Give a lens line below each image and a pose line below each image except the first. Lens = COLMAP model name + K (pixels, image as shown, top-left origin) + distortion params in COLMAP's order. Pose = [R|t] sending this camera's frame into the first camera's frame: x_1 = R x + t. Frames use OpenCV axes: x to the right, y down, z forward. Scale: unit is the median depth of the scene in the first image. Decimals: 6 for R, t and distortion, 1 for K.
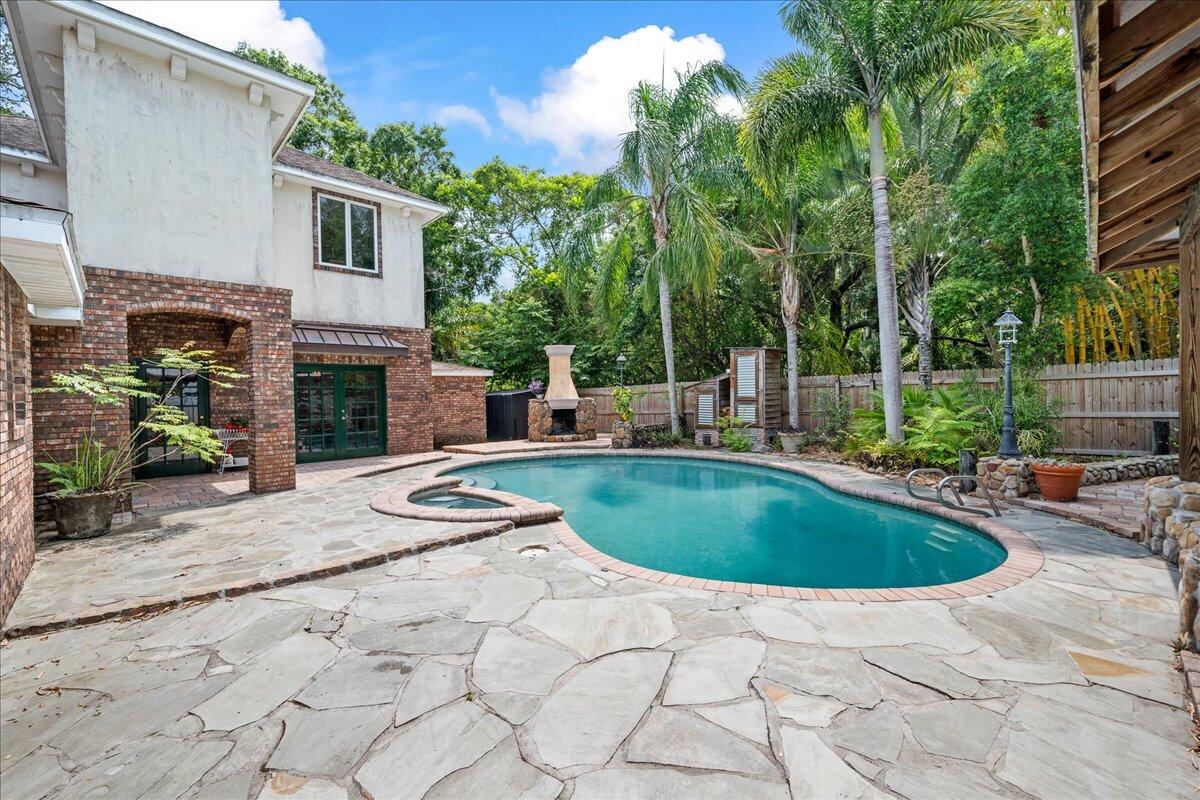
lens RADIAL K [[491.0, 0, 600.0], [0, 491.0, 400.0], [0, 0, 1]] dist [0.000046, -0.000034]
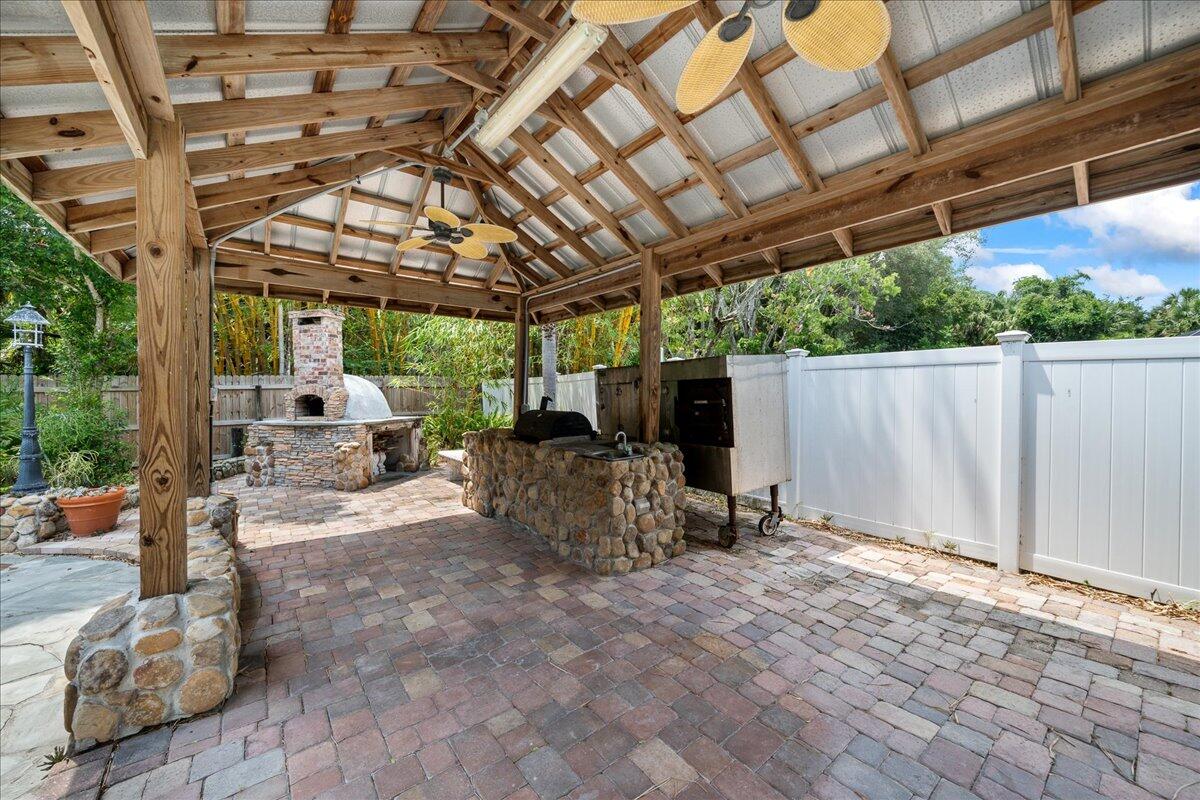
lens RADIAL K [[451.3, 0, 591.1], [0, 451.3, 396.8], [0, 0, 1]] dist [-0.000599, -0.000117]
pose [[0.111338, 0.009212, 0.993740, 0.225533], [0.009331, 0.999903, -0.010315, -0.020496], [-0.993739, 0.010421, 0.111242, 0.032600]]
